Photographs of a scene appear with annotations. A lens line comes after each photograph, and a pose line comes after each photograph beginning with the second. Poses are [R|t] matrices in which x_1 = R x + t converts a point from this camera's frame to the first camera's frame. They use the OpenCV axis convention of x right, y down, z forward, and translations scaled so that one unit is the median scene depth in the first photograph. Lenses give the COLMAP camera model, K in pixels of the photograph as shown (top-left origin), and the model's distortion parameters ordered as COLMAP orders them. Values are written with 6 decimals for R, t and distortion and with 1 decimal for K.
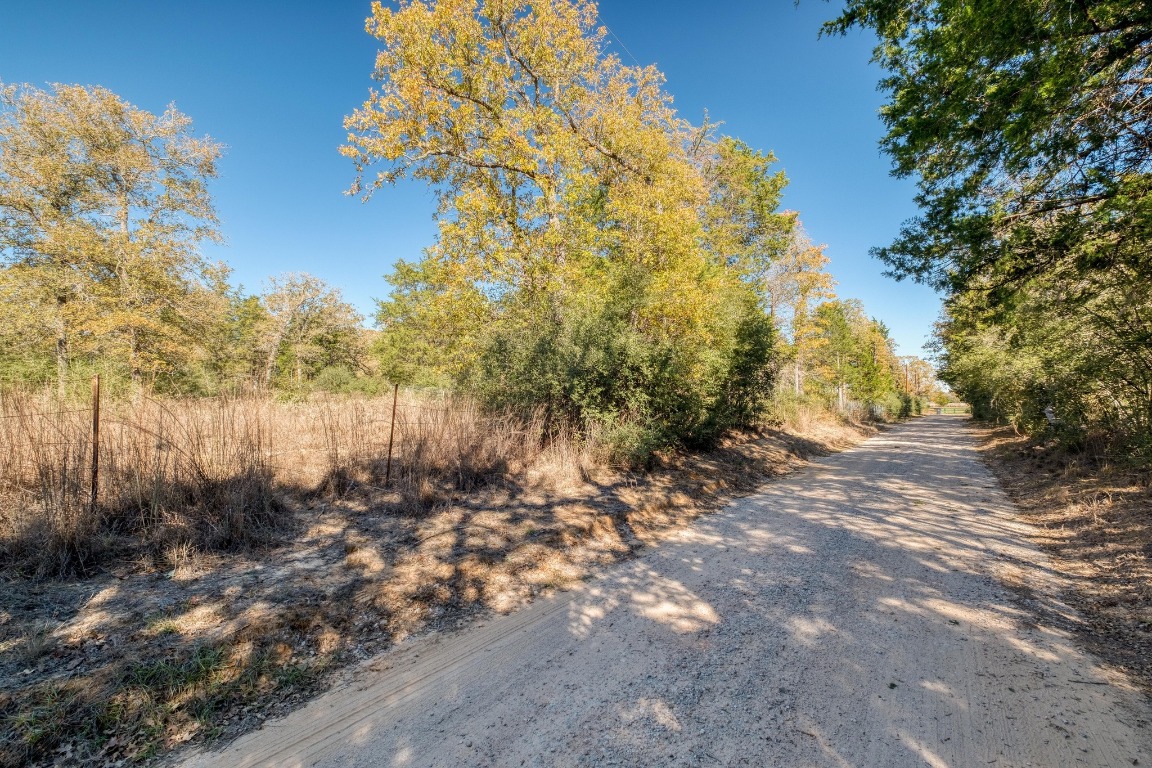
lens RADIAL K [[481.6, 0, 579.7], [0, 481.6, 382.6], [0, 0, 1]] dist [-0.001446, -0.002374]
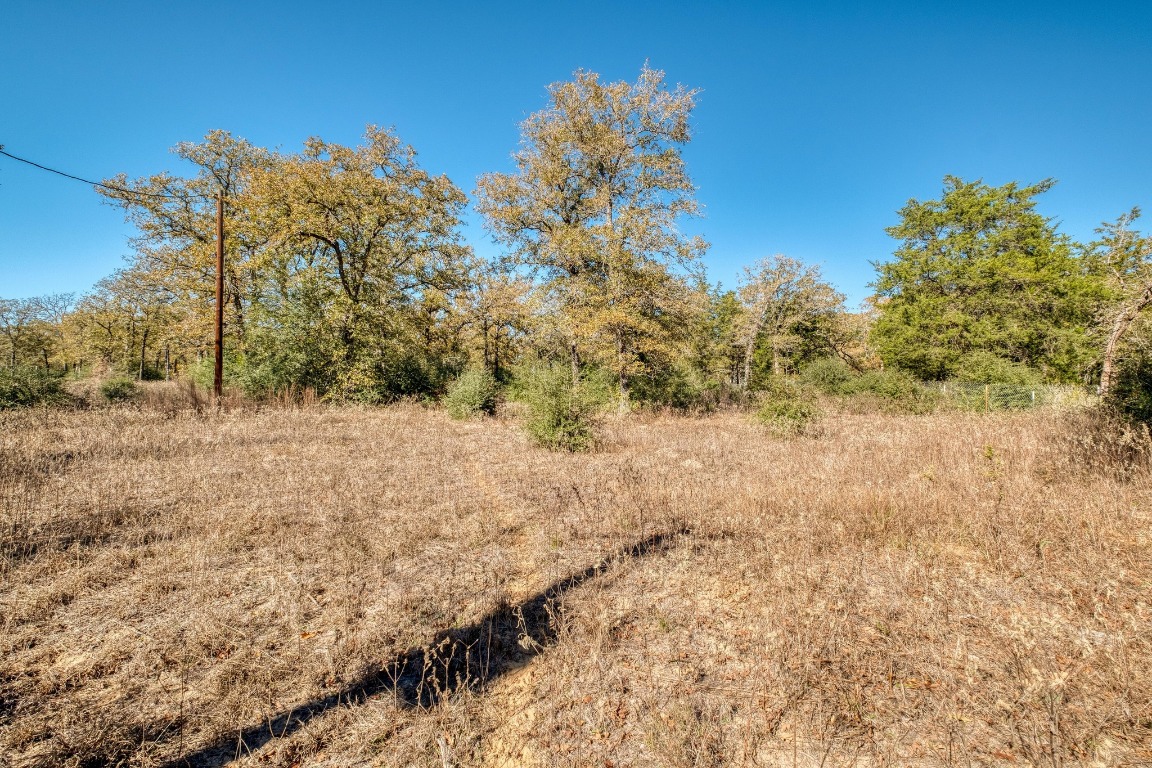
lens RADIAL K [[481.6, 0, 577.8], [0, 481.6, 384.3], [0, 0, 1]] dist [-0.001446, -0.002374]
pose [[0.617983, -0.010946, -0.786115, -0.104930], [0.029708, 0.999514, 0.009438, -0.007088], [0.785630, -0.029187, 0.618008, 0.148862]]
